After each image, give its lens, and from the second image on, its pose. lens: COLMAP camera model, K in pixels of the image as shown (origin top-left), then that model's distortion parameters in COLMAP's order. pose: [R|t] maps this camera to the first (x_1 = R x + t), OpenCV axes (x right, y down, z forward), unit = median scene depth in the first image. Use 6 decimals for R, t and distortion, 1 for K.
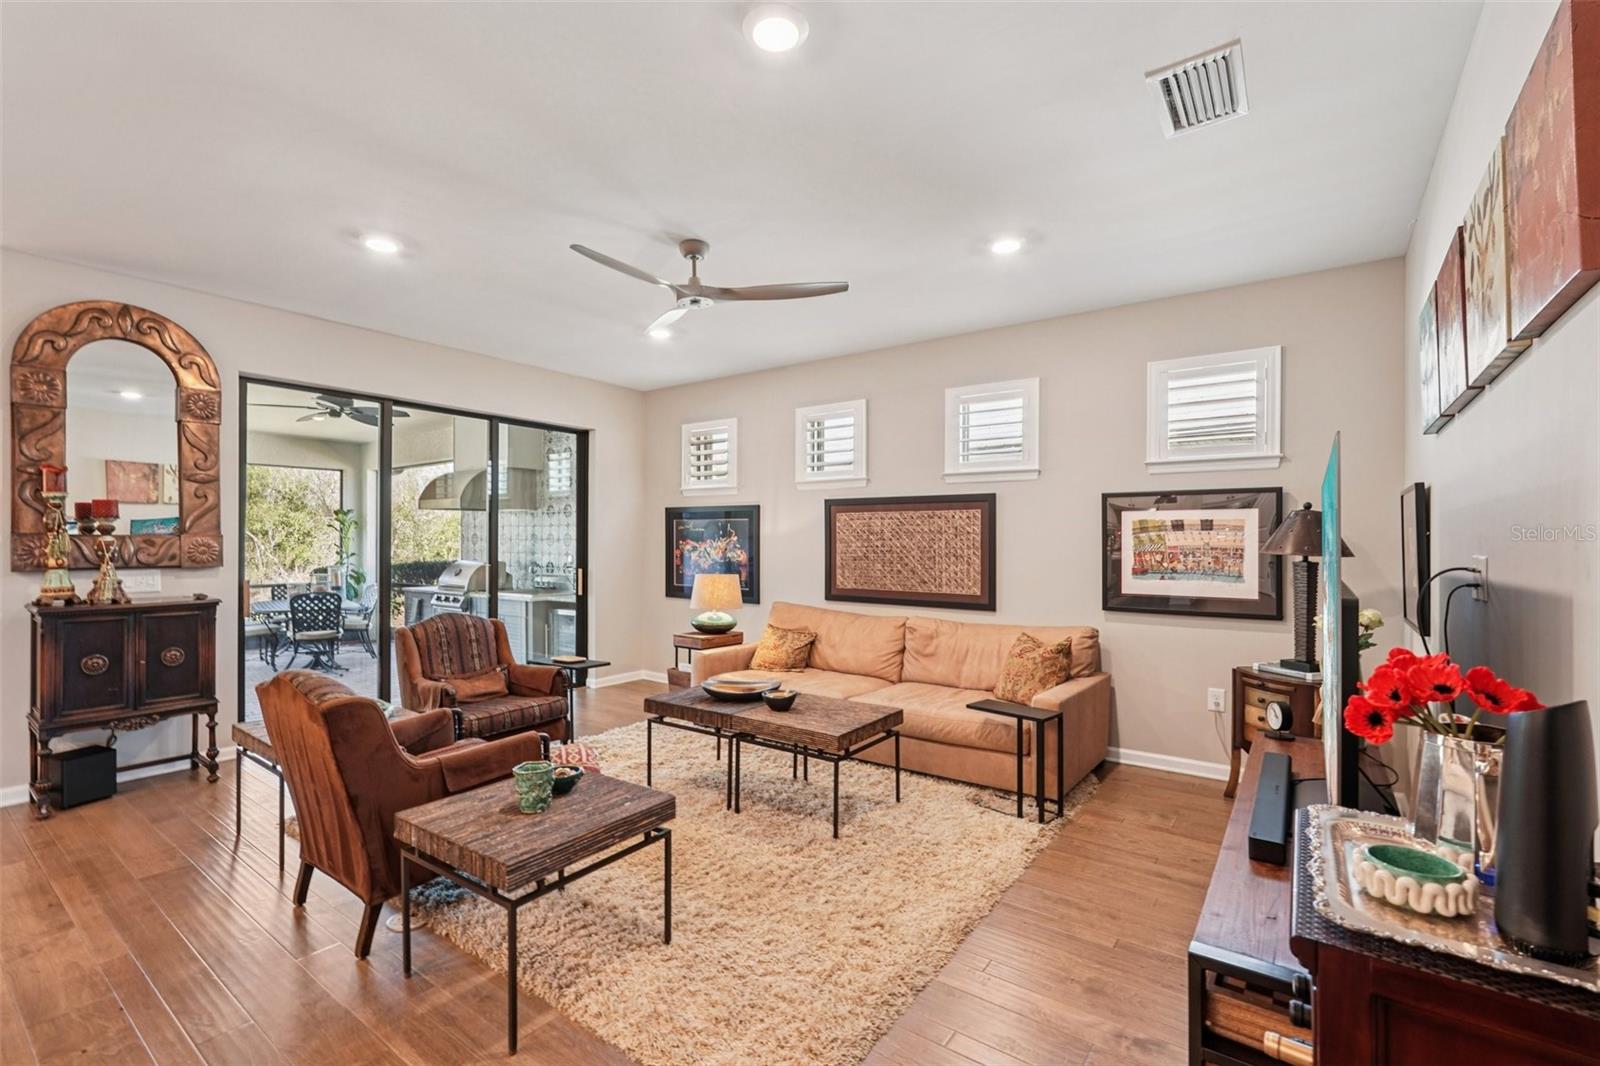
lens RADIAL K [[708.9, 0, 798.2], [0, 708.9, 538.9], [0, 0, 1]] dist [-0.011384, 0.005616]
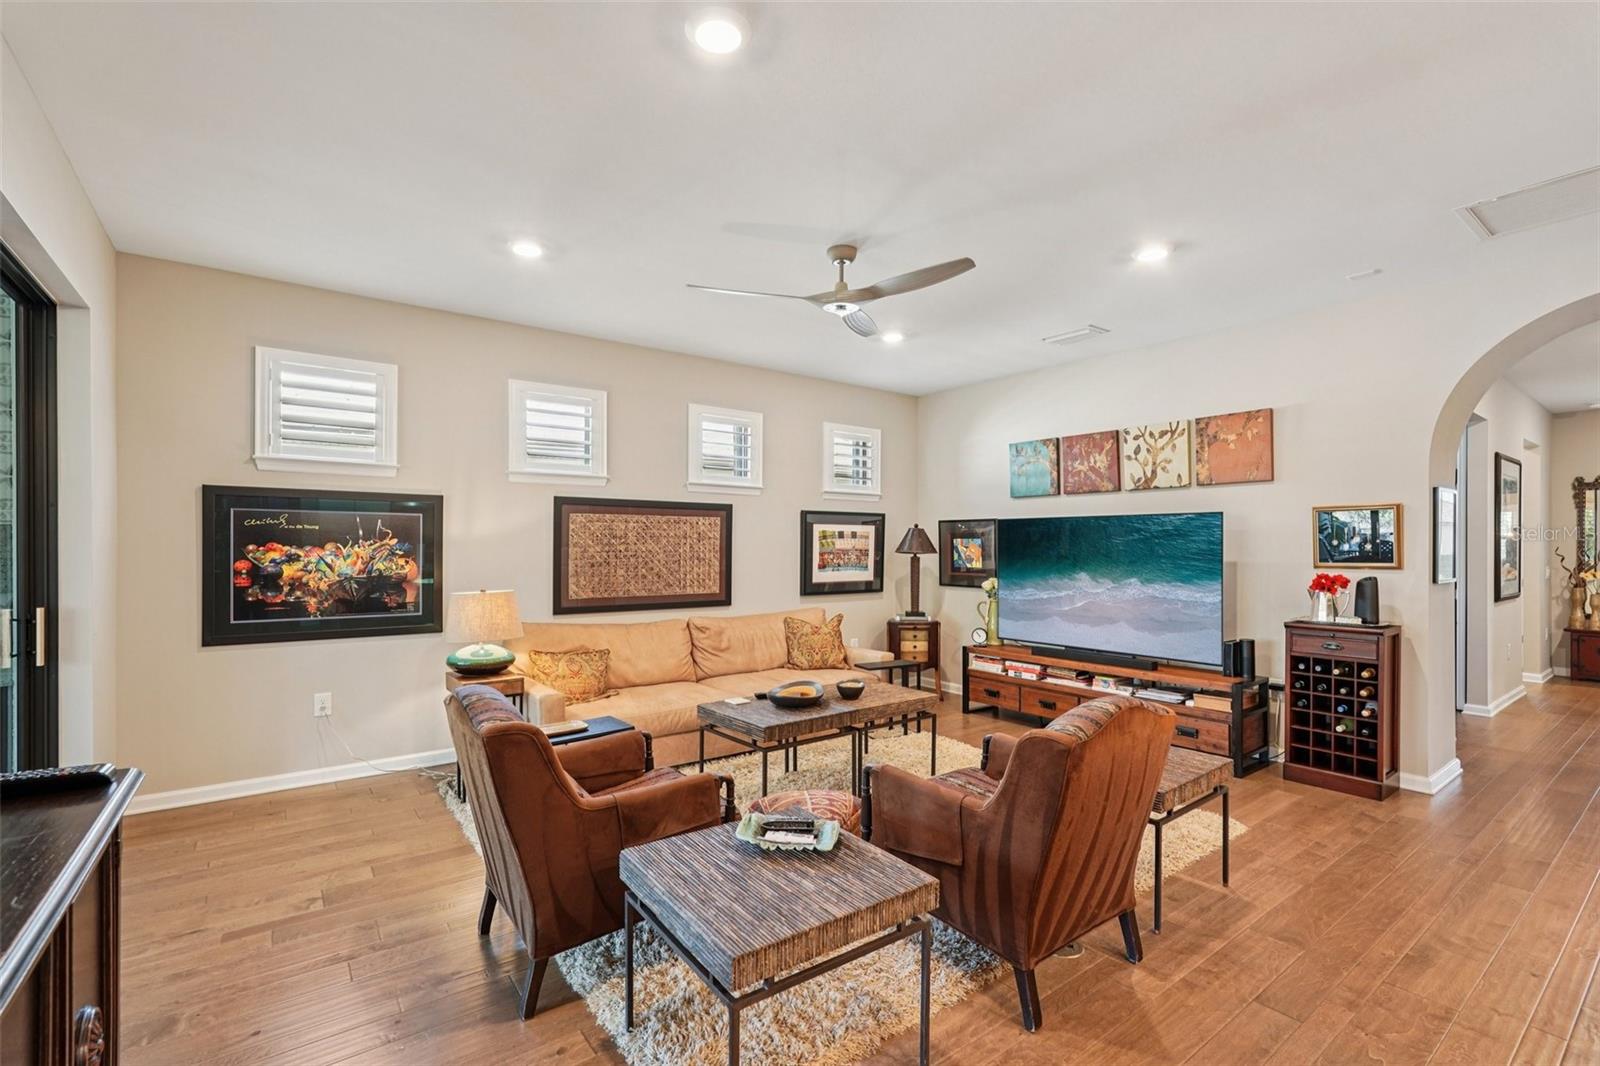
lens RADIAL K [[708.9, 0, 801.3], [0, 708.9, 545.8], [0, 0, 1]] dist [-0.011384, 0.005616]
pose [[0.289781, -0.002074, 0.957091, -0.770155], [-0.003762, 0.999987, 0.003306, -0.000443], [-0.957086, -0.004558, 0.289770, 0.525469]]
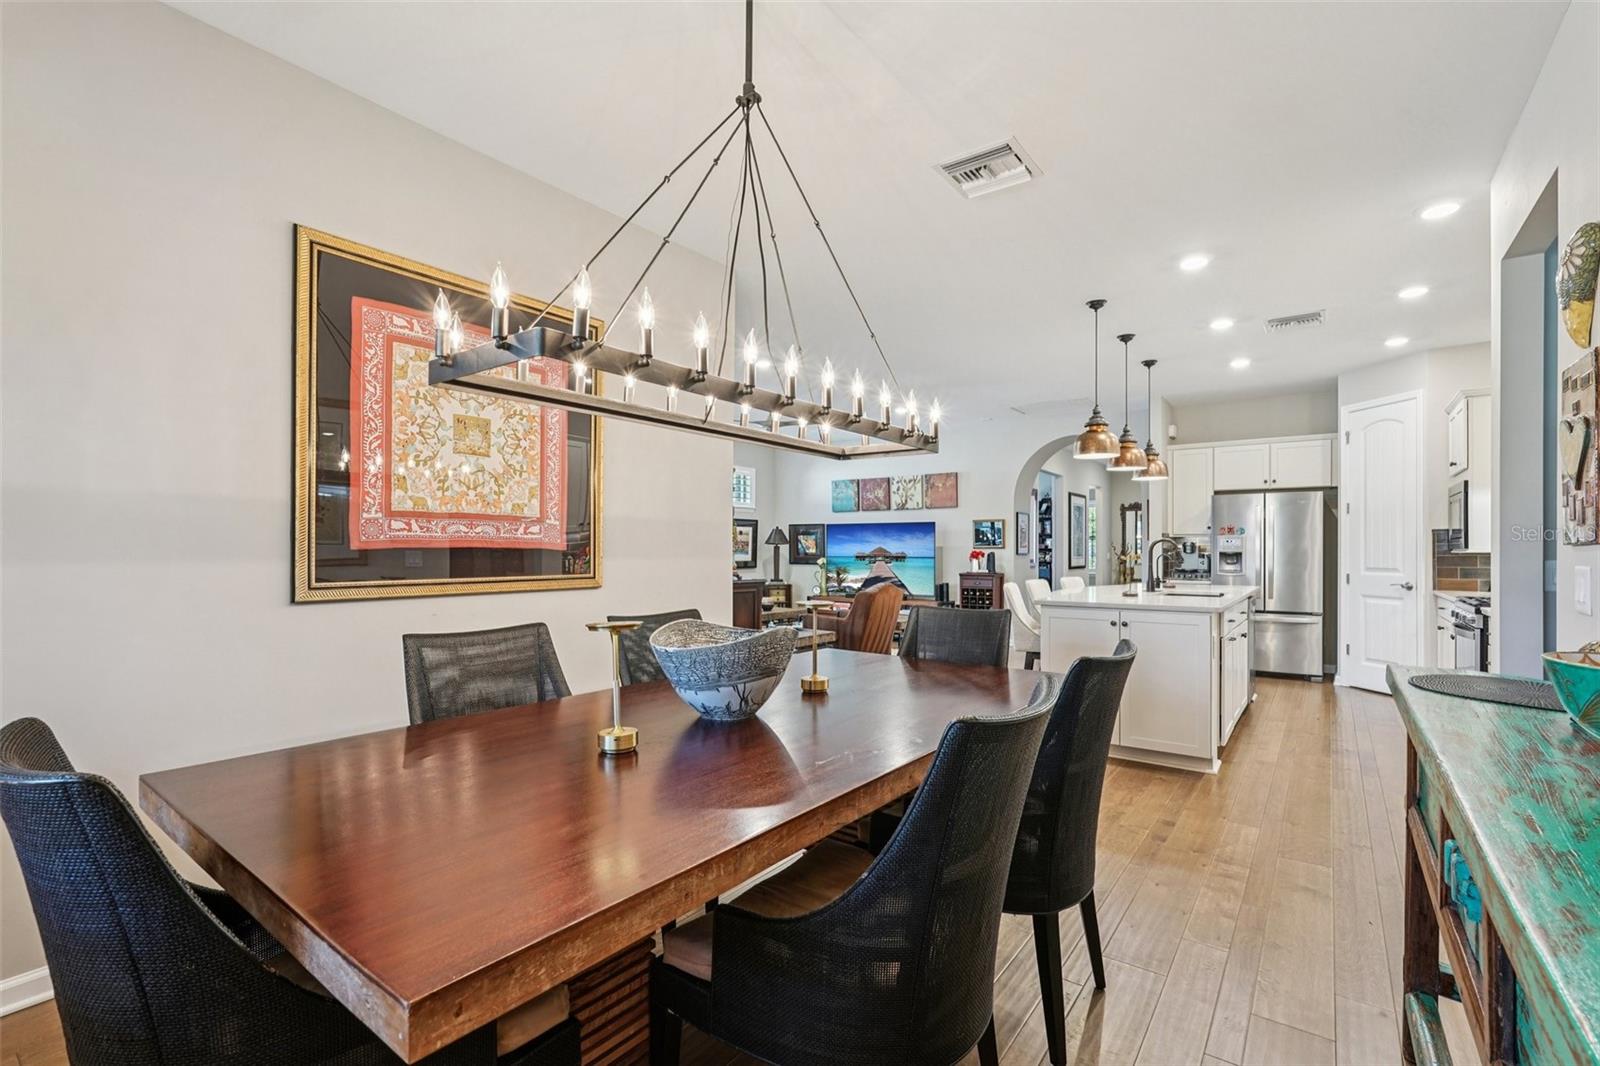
lens RADIAL K [[708.9, 0, 798.9], [0, 708.9, 547.4], [0, 0, 1]] dist [-0.011384, 0.005616]
pose [[0.009238, -0.000536, 0.999957, -1.604735], [-0.004405, 0.999990, 0.000577, 0.024749], [-0.999948, -0.004410, 0.009236, 0.612463]]
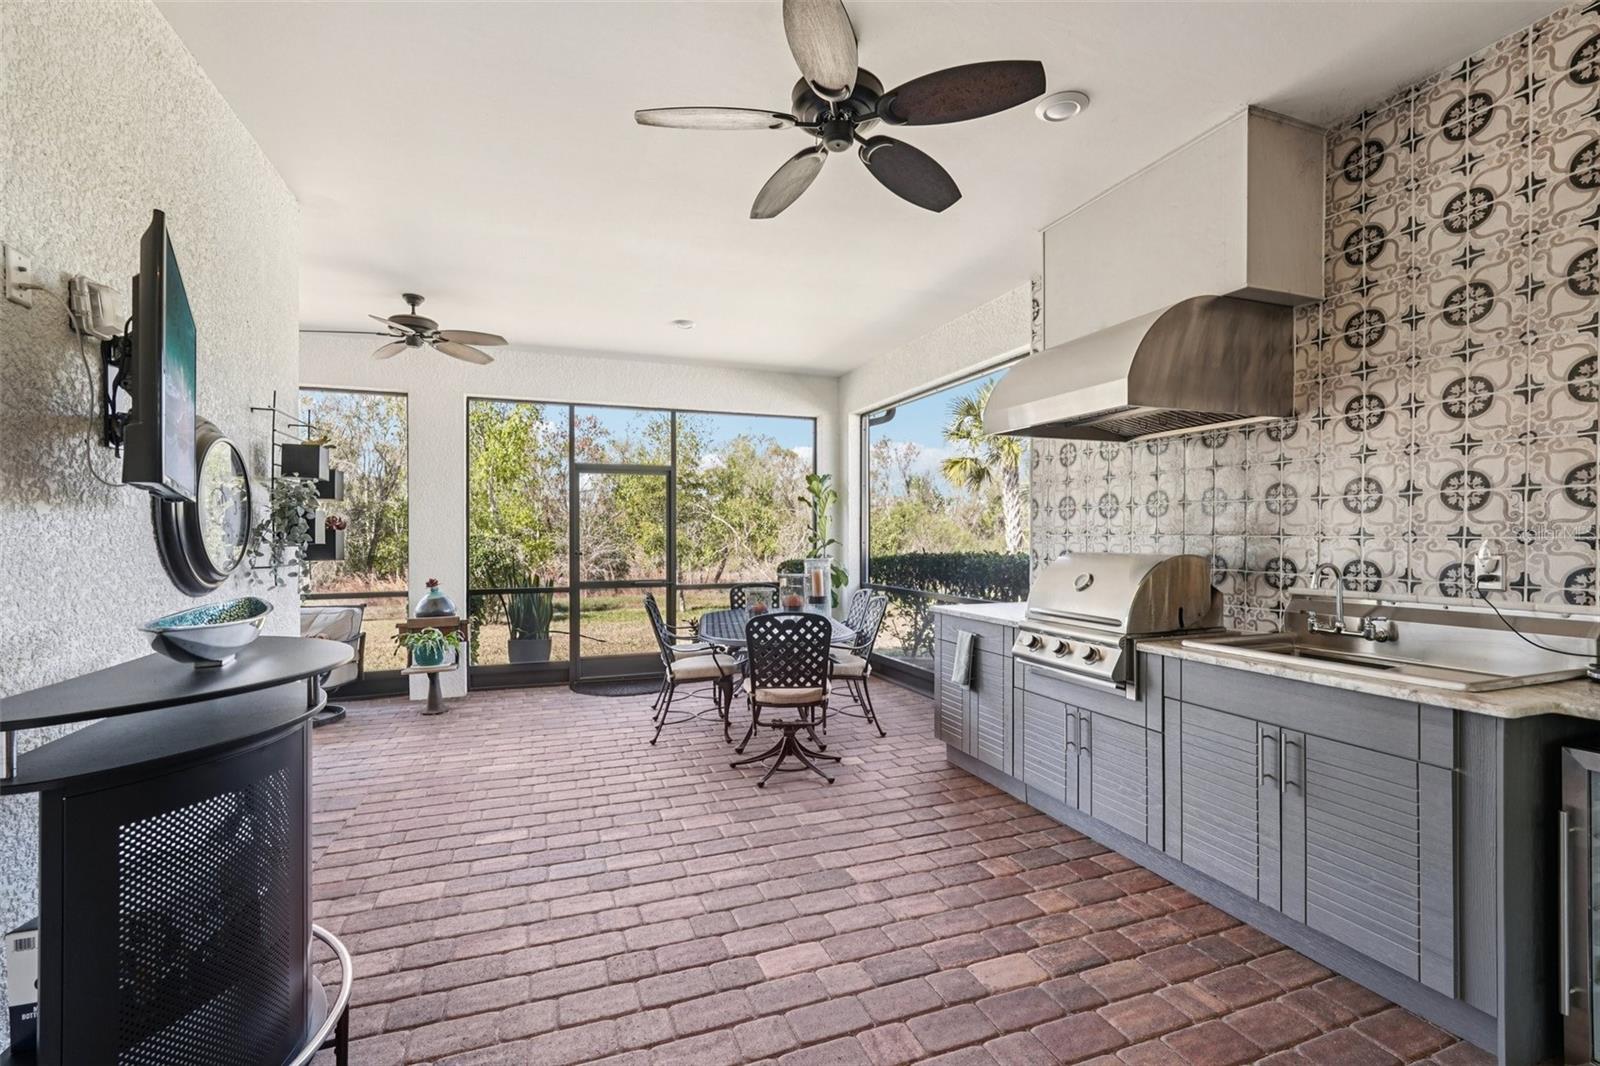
lens RADIAL K [[708.9, 0, 788.6], [0, 708.9, 533.2], [0, 0, 1]] dist [-0.011384, 0.005616]
pose [[0.832537, -0.002497, -0.553964, -0.610452], [0.002385, 0.999997, -0.000923, 0.029949], [0.553965, -0.000553, 0.832540, 0.877625]]
